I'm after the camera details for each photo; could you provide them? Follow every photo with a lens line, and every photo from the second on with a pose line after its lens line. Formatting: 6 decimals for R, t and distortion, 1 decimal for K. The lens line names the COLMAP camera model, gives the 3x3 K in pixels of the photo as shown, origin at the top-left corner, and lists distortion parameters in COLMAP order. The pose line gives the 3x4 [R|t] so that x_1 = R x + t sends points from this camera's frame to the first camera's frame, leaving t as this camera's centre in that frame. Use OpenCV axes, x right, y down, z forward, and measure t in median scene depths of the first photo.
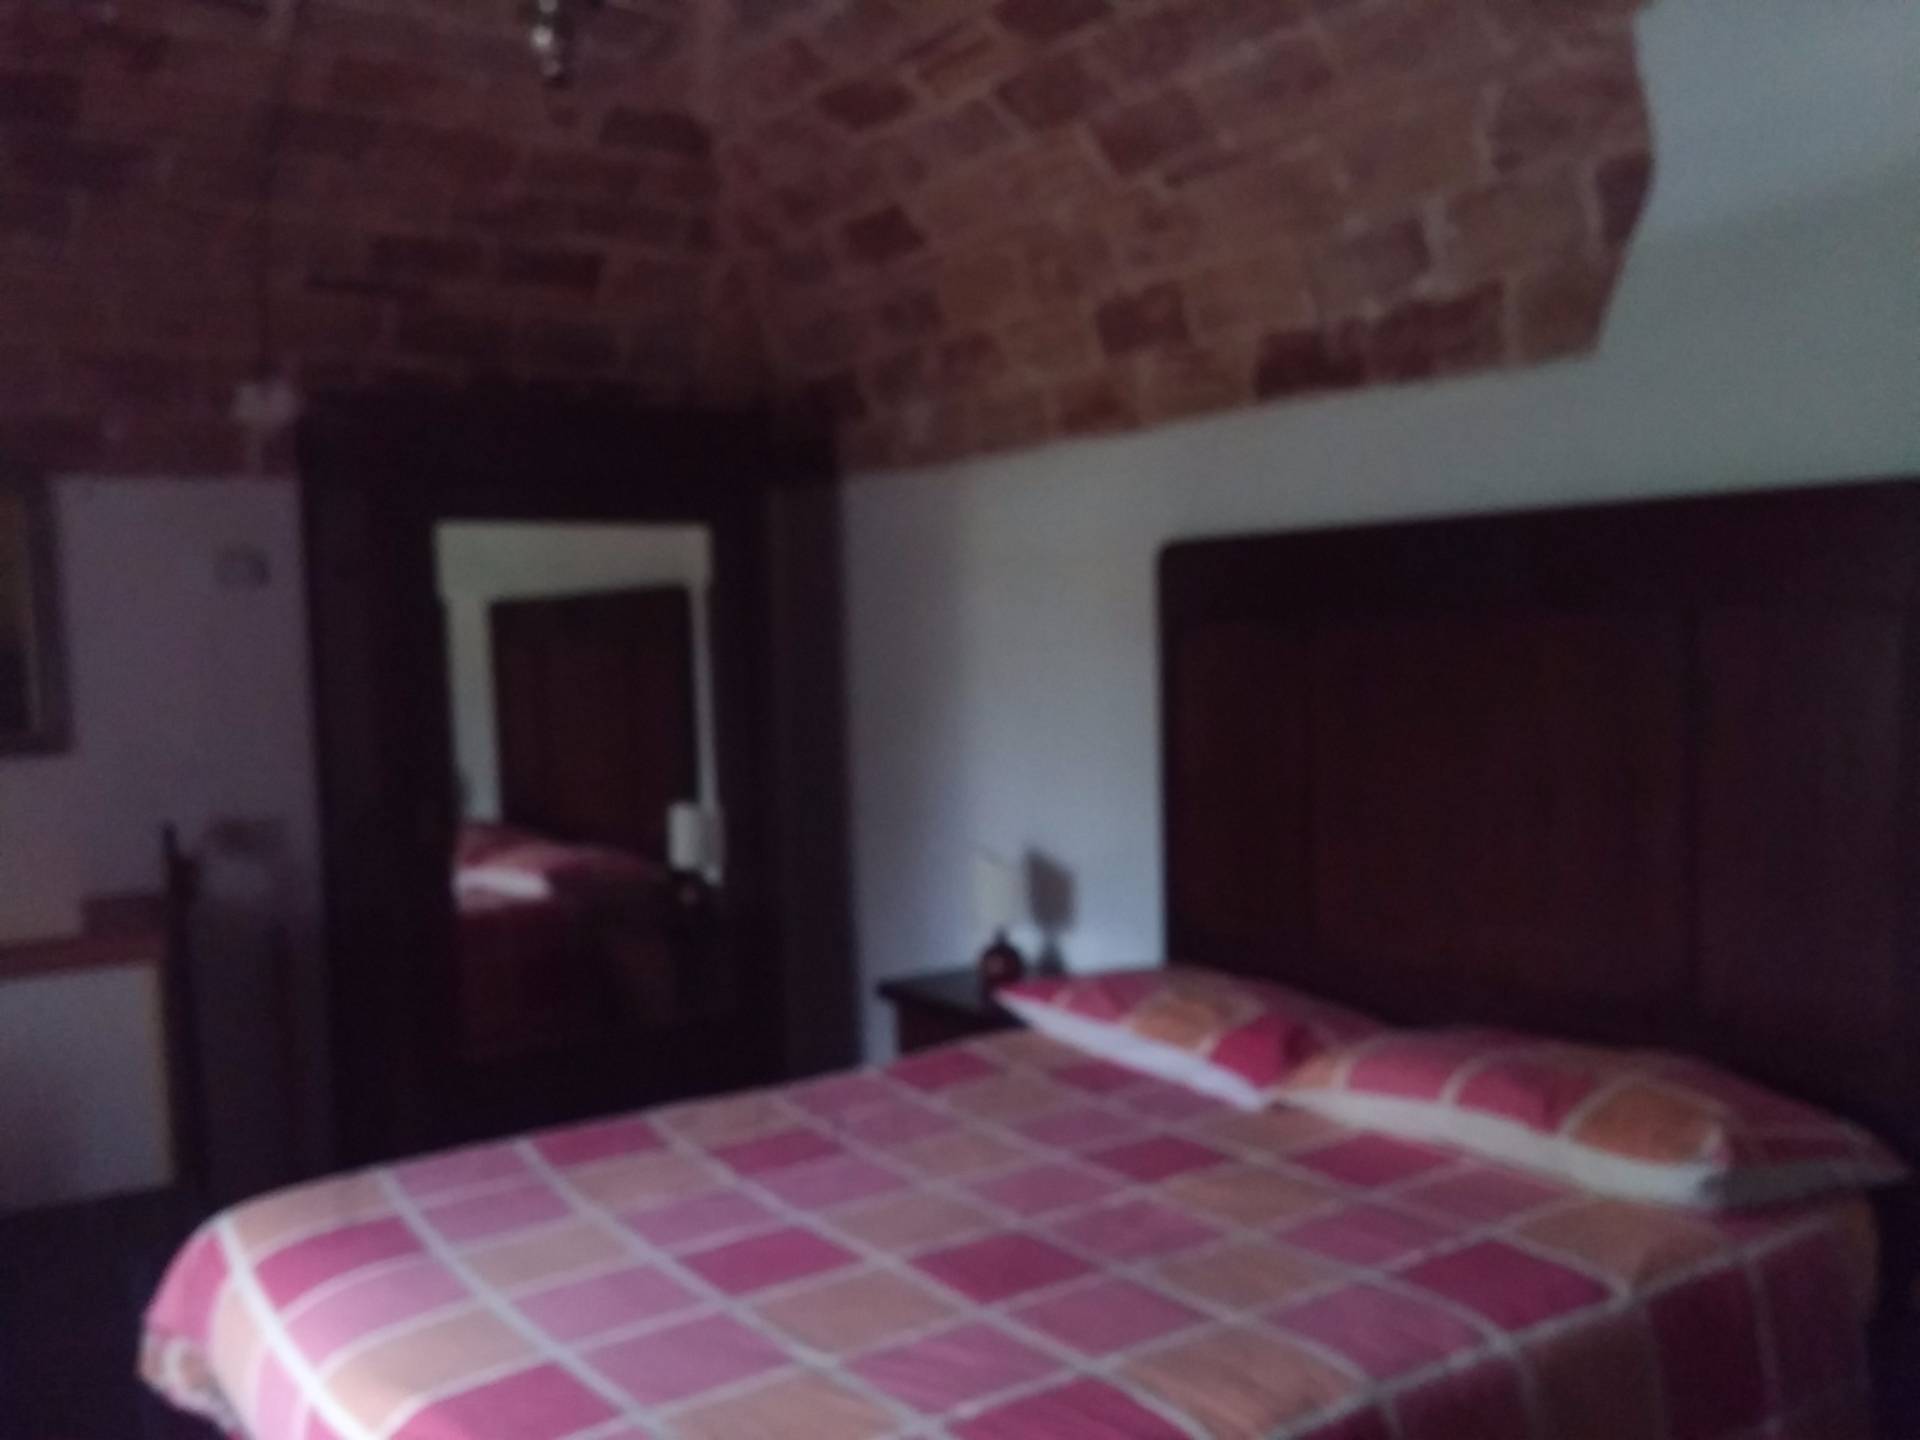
lens RADIAL K [[1613.5, 0, 960.0], [0, 1613.5, 720.0], [0, 0, 1]] dist [0.080458, -0.093275]
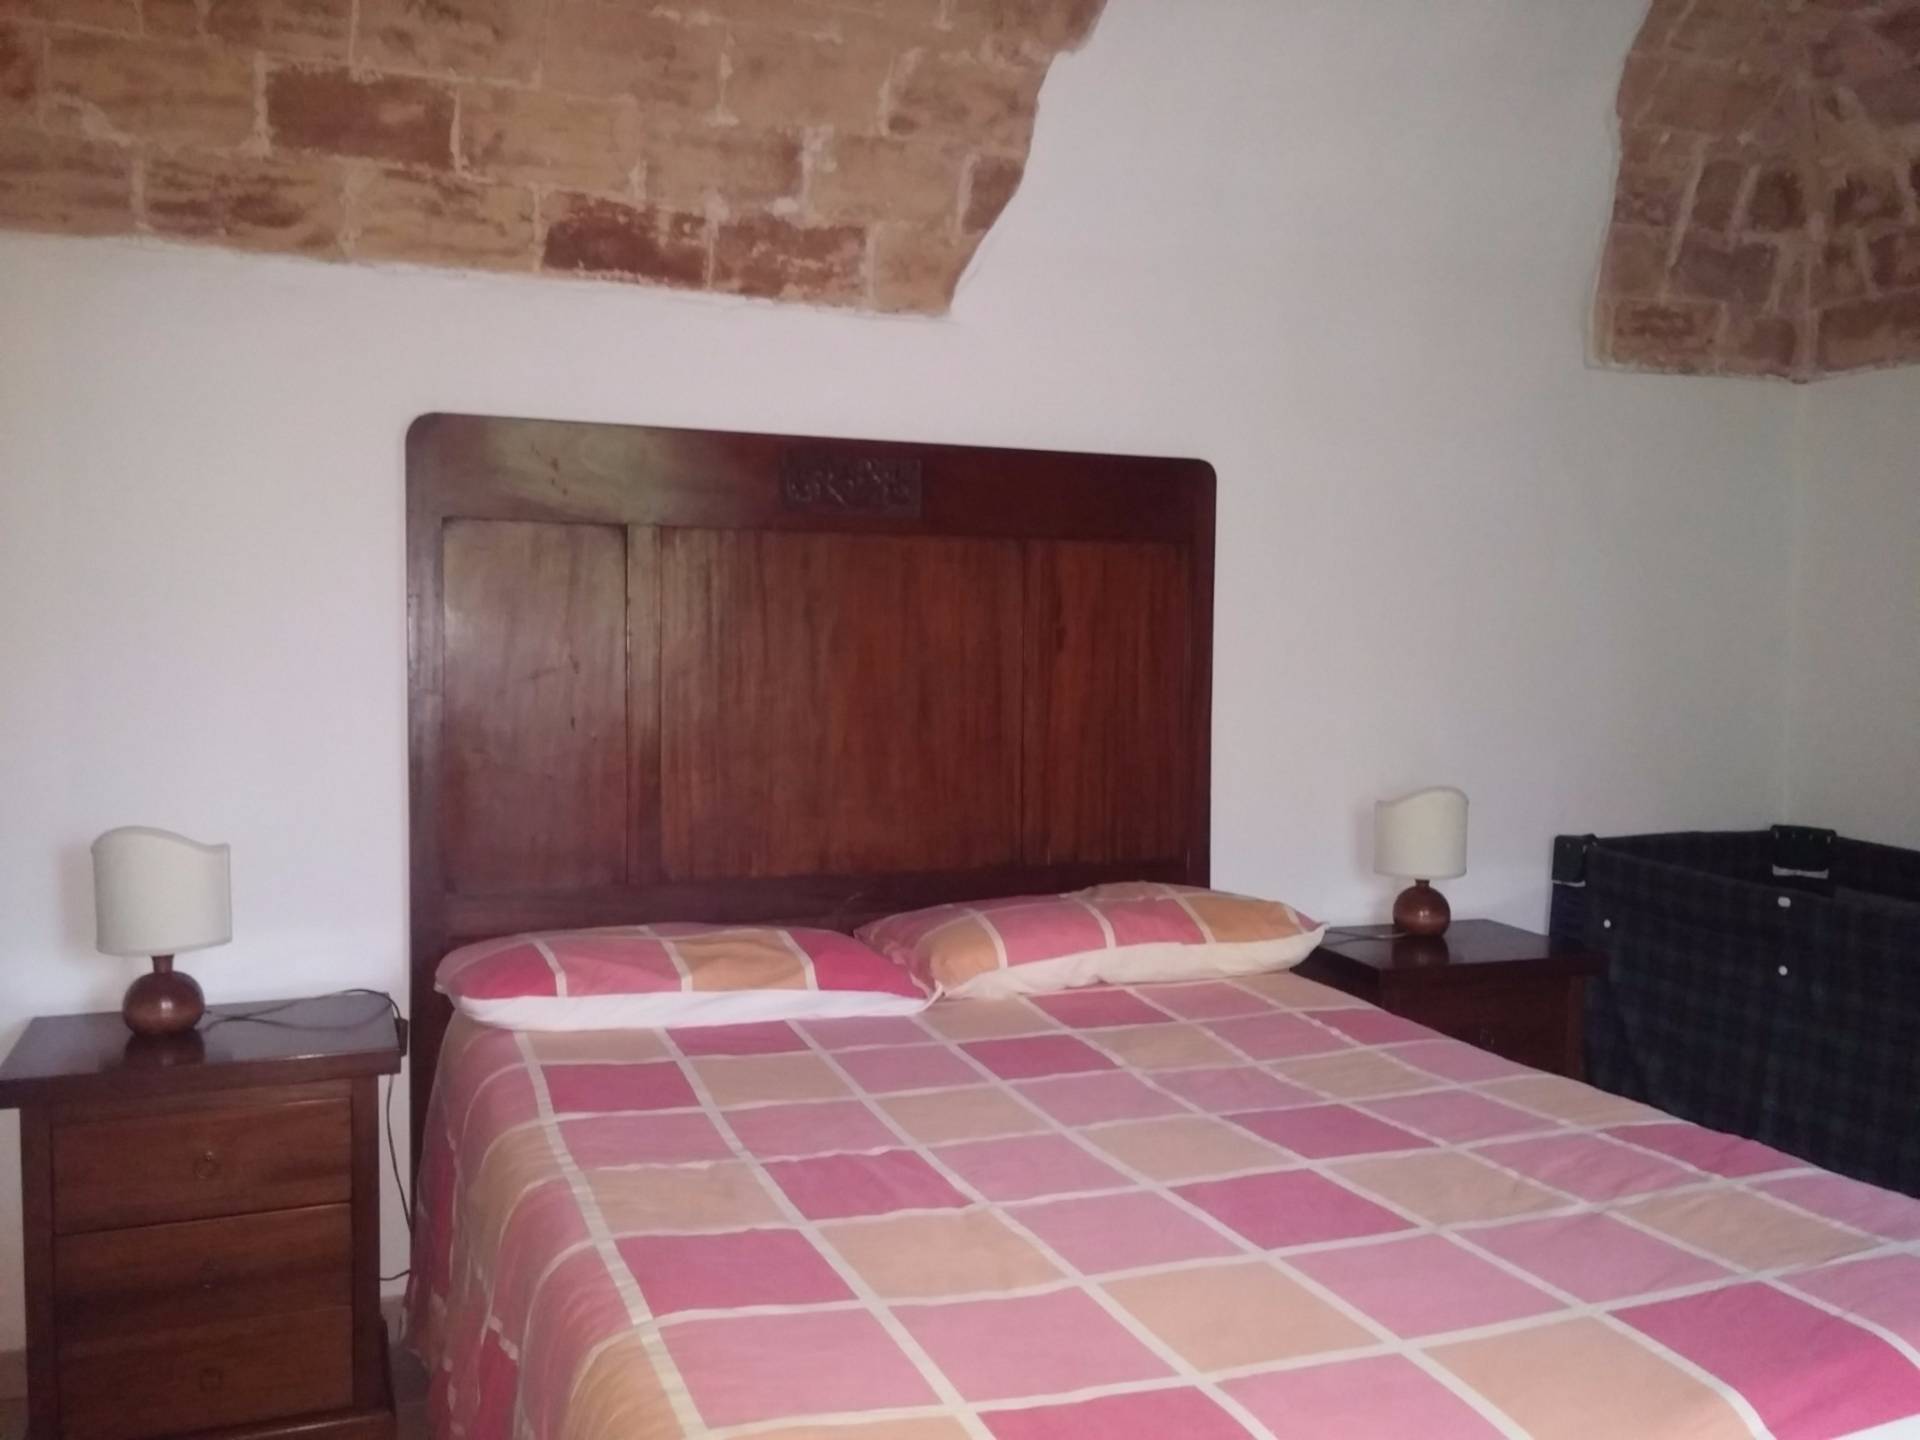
lens RADIAL K [[1613.5, 0, 960.0], [0, 1613.5, 720.0], [0, 0, 1]] dist [0.080458, -0.093275]
pose [[0.264950, -0.062740, 0.962219, -0.700771], [0.017174, 0.998030, 0.060346, -0.003487], [-0.964109, 0.000536, 0.265506, 0.629272]]
